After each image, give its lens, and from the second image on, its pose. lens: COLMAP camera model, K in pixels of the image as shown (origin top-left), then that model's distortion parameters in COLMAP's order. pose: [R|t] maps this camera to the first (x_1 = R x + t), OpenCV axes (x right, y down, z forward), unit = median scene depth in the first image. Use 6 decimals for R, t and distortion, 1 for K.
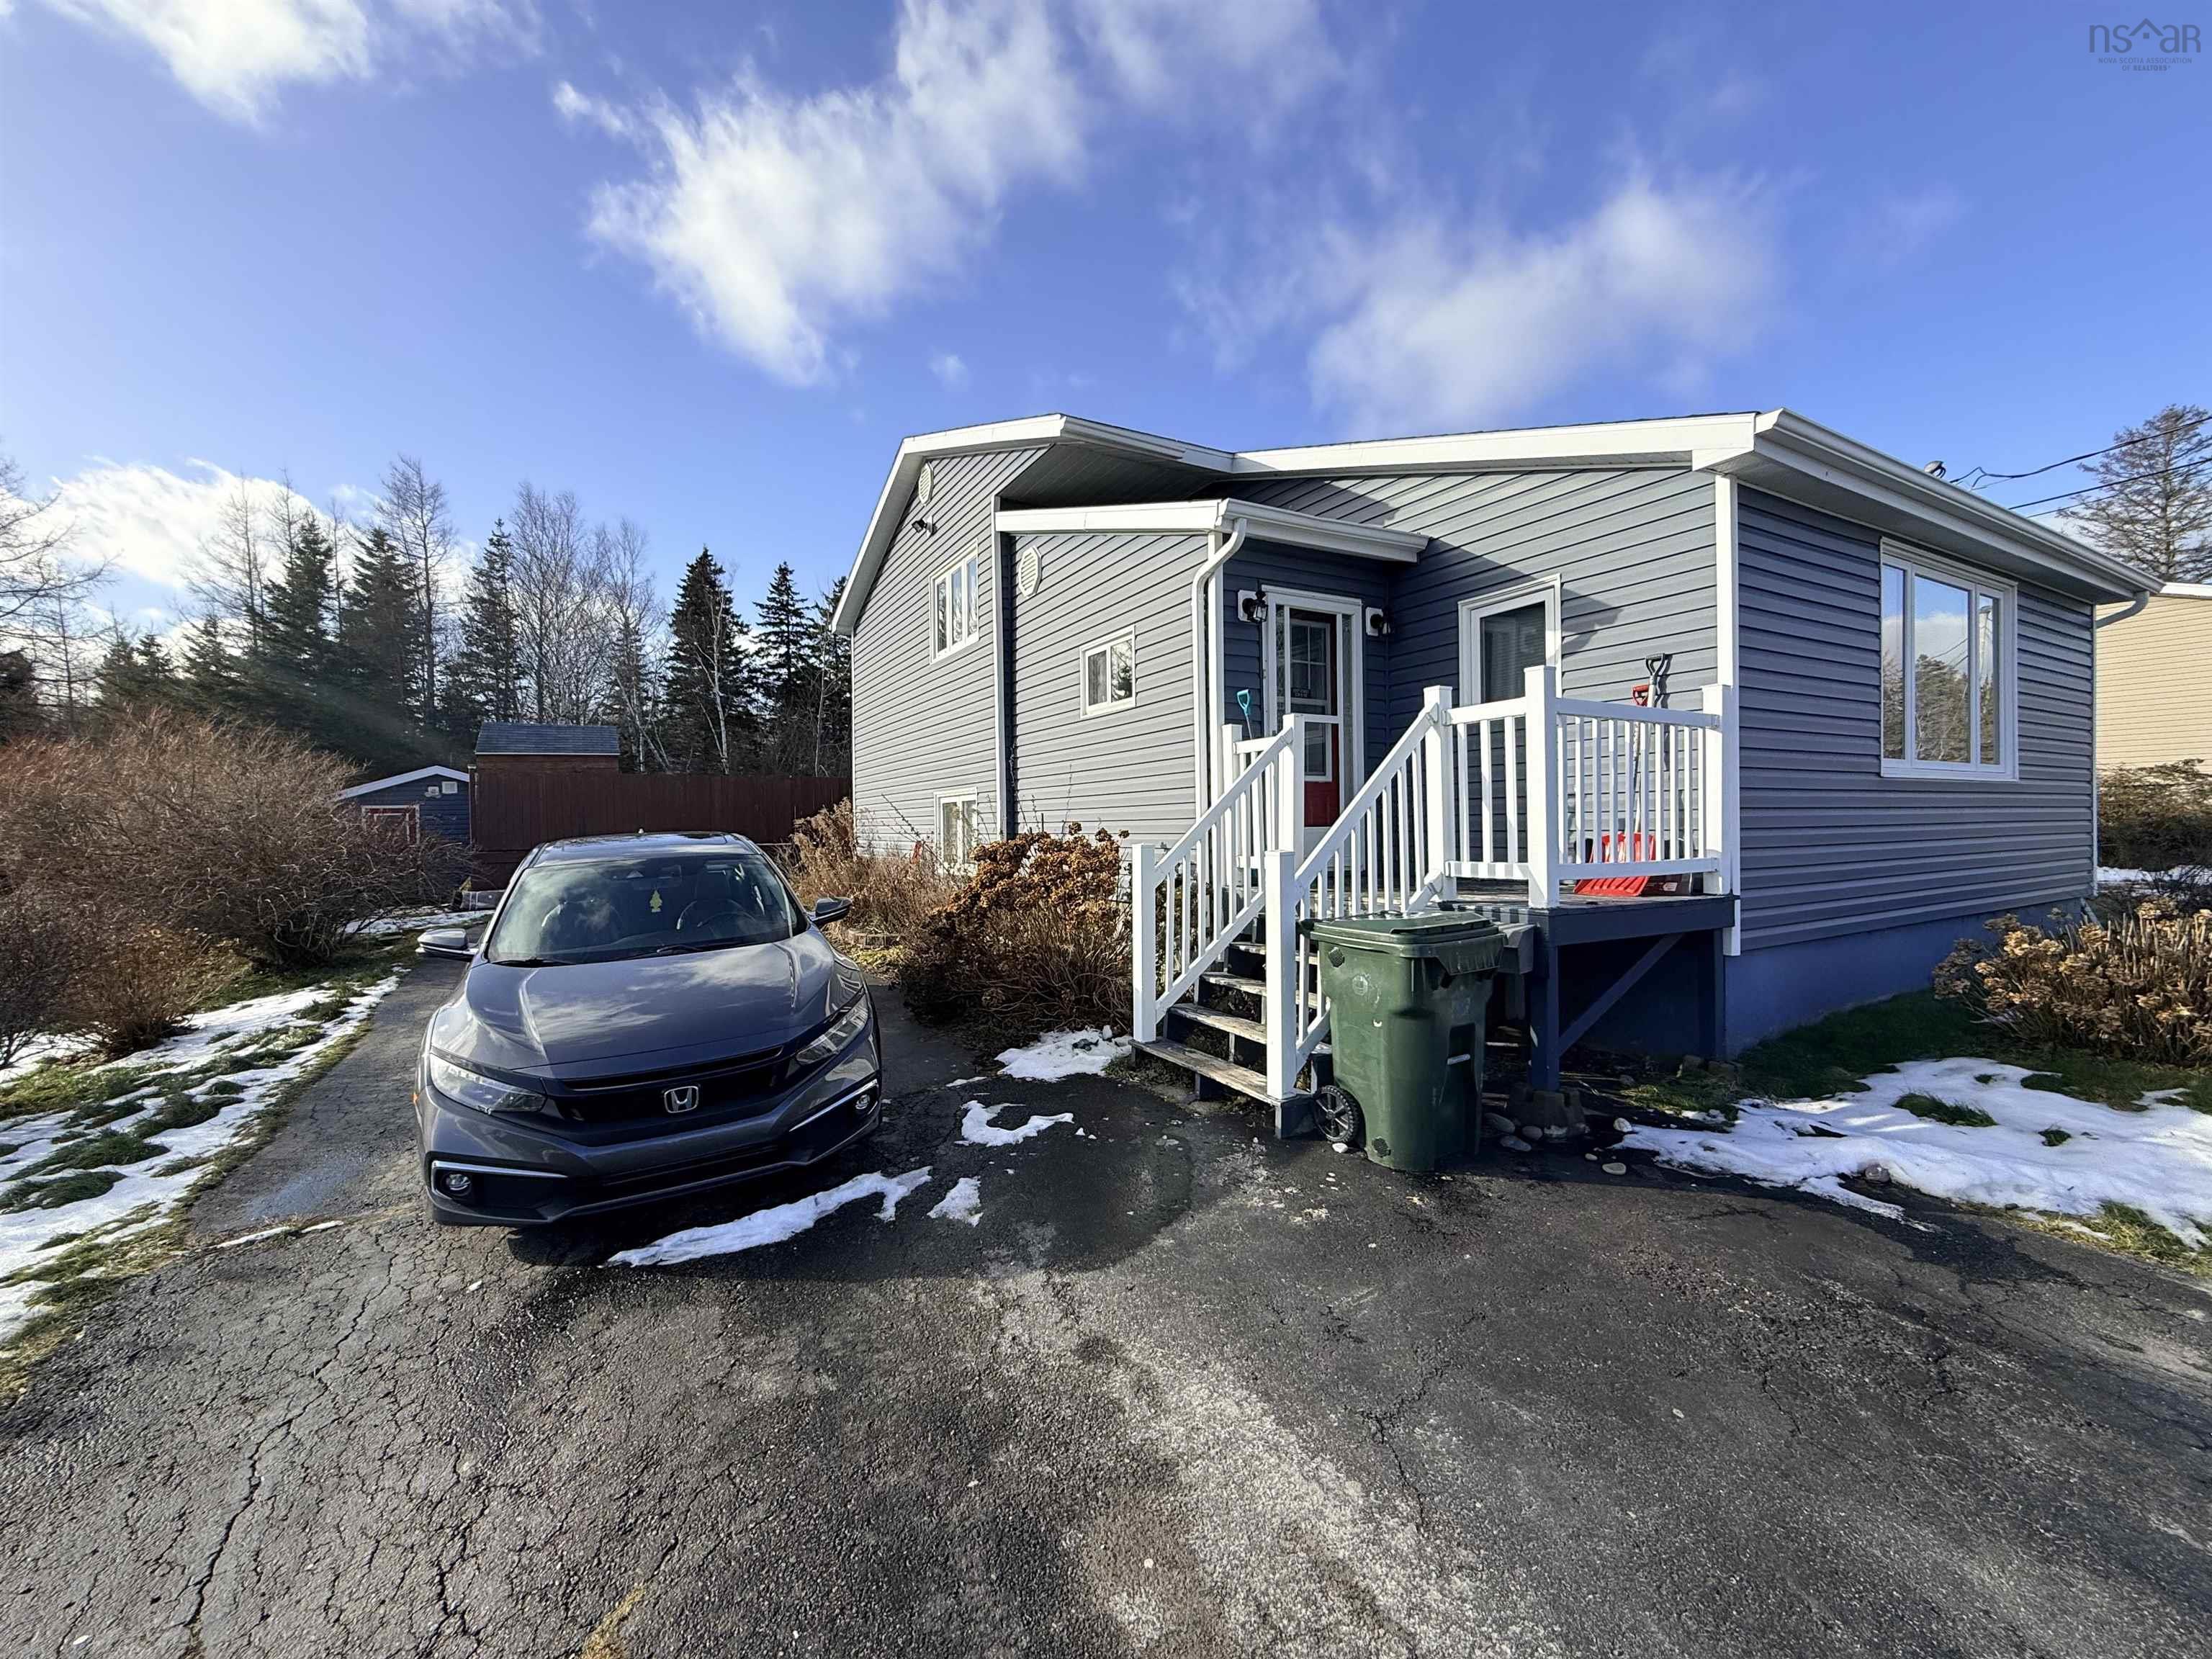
lens RADIAL K [[927.0, 0, 1106.4], [0, 927.0, 822.7], [0, 0, 1]] dist [0.000776, -0.000023]
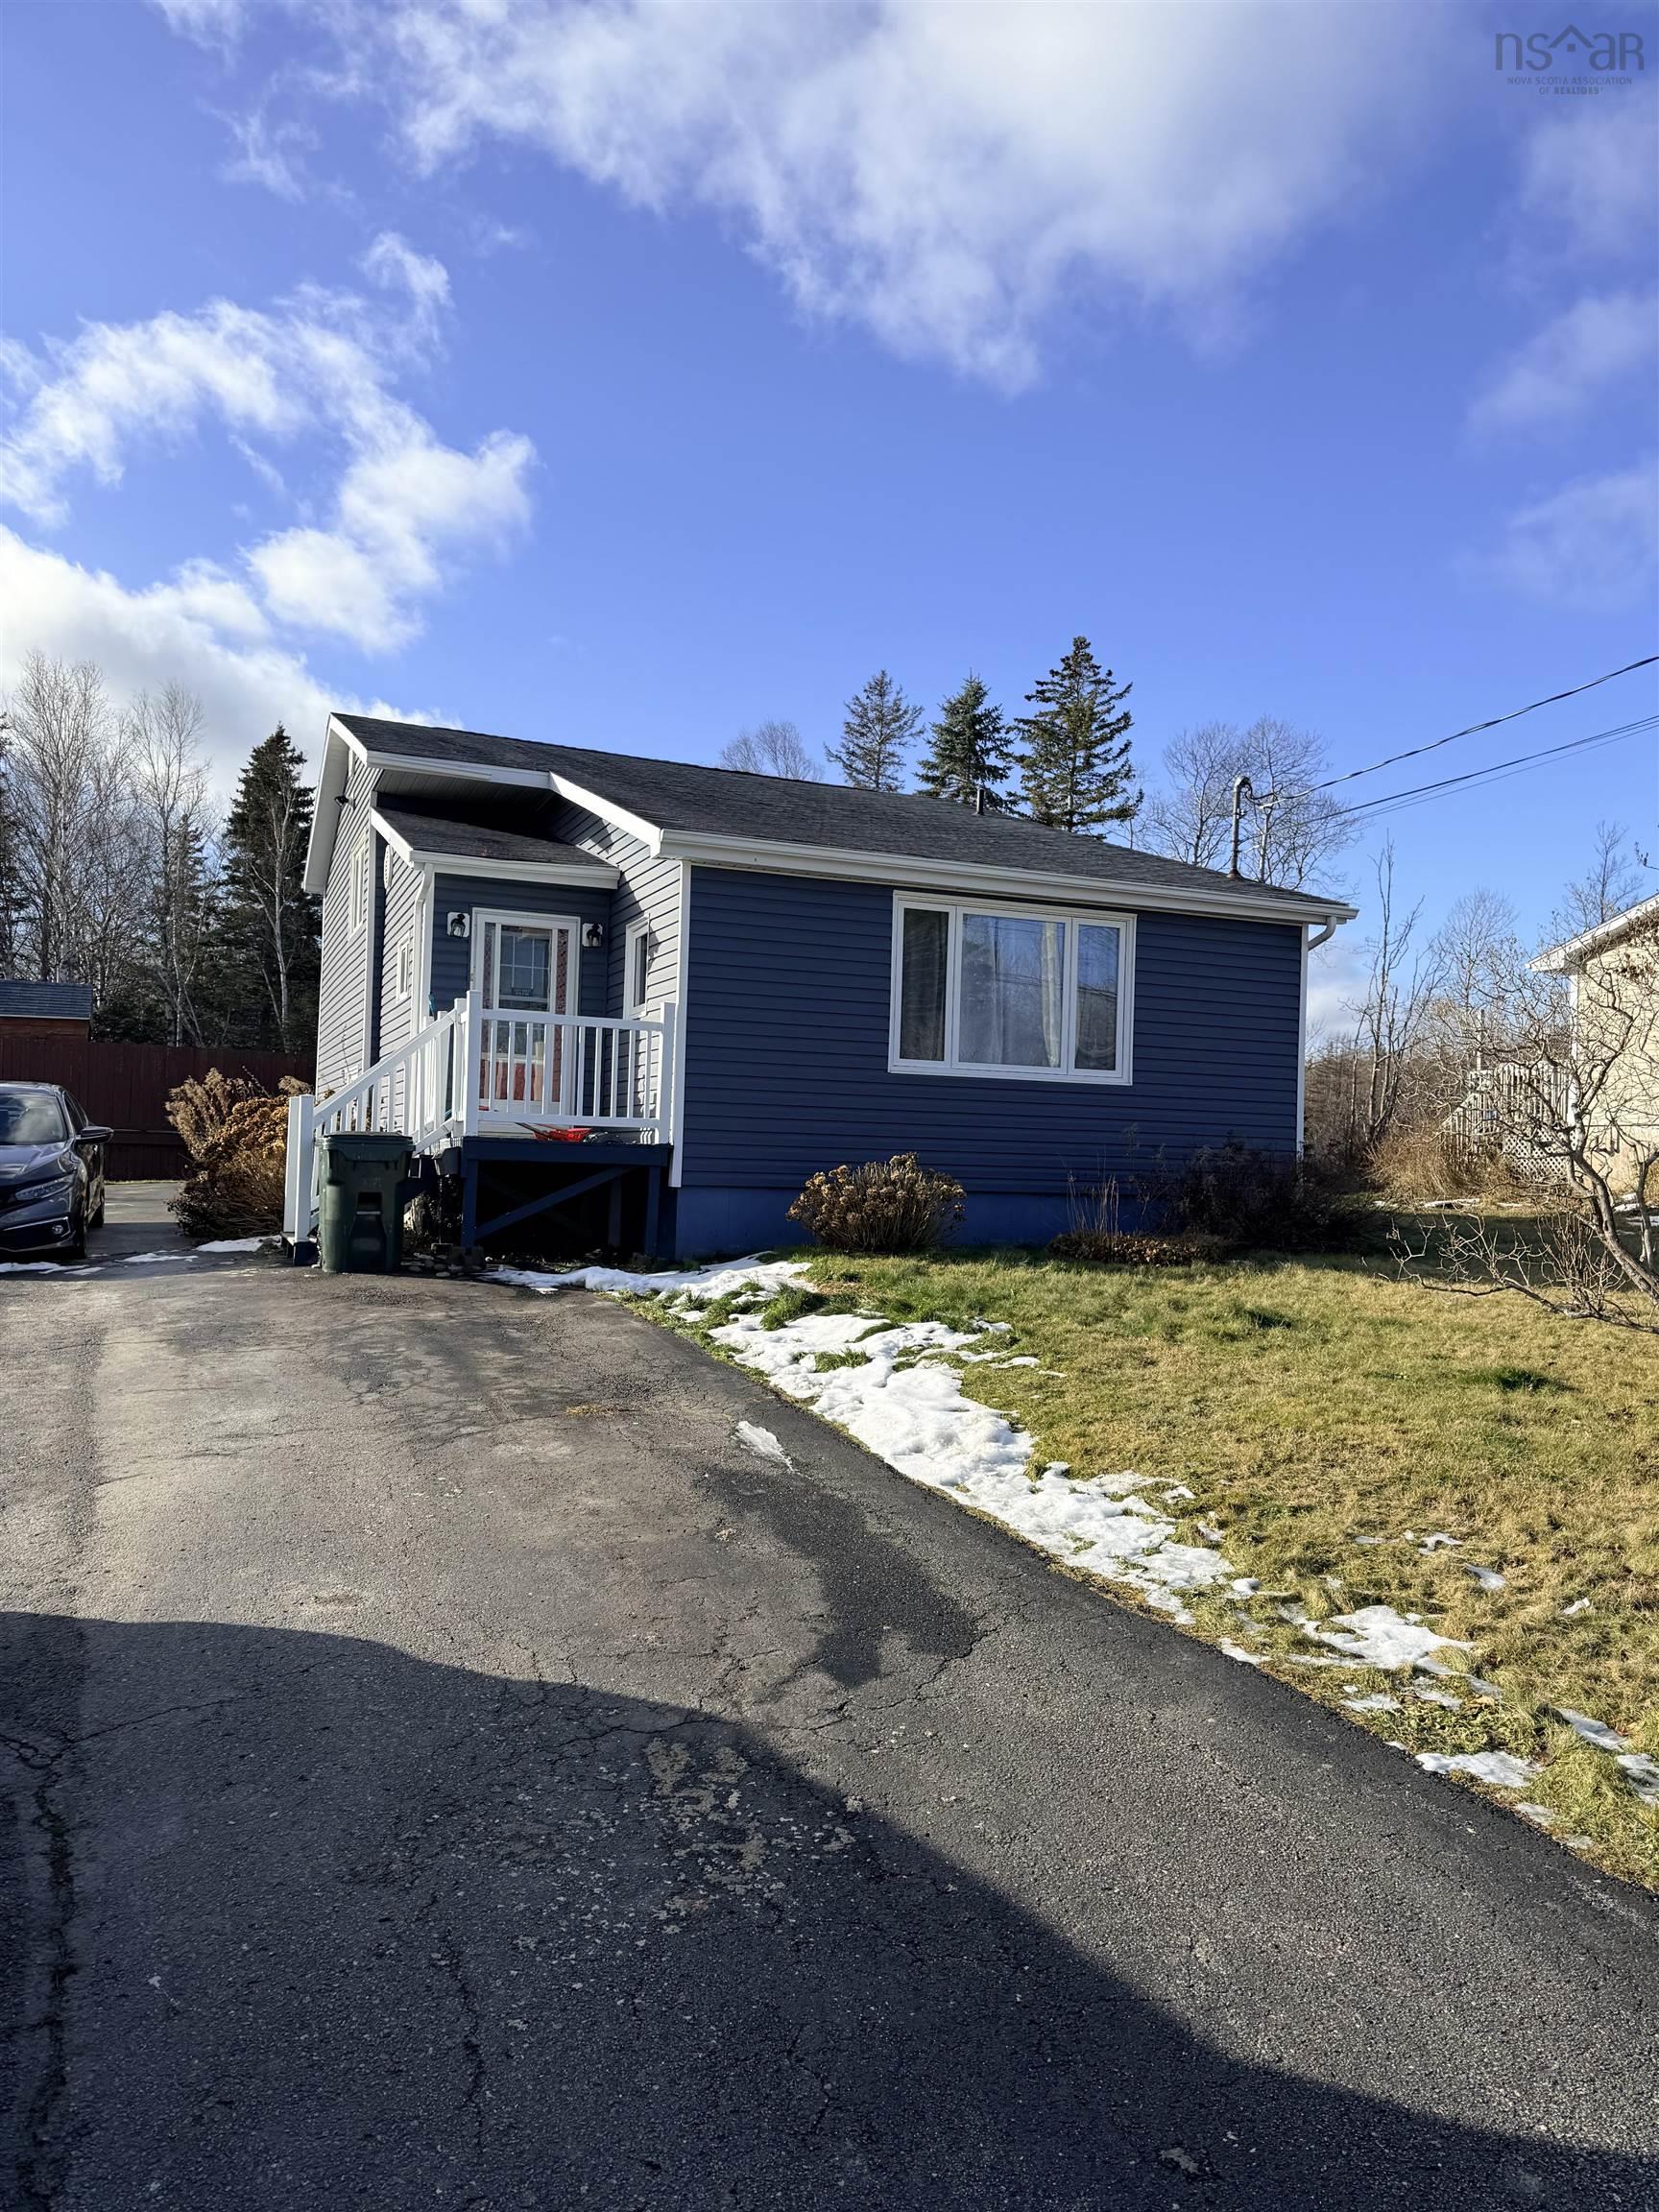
lens RADIAL K [[1474.9, 0, 829.5], [0, 1474.9, 1106.0], [0, 0, 1]] dist [0.028269, -0.001814]
pose [[0.996772, 0.032011, -0.073631, 0.094116], [-0.033669, 0.999204, -0.021398, 0.004439], [0.072888, 0.023808, 0.997056, -0.111186]]
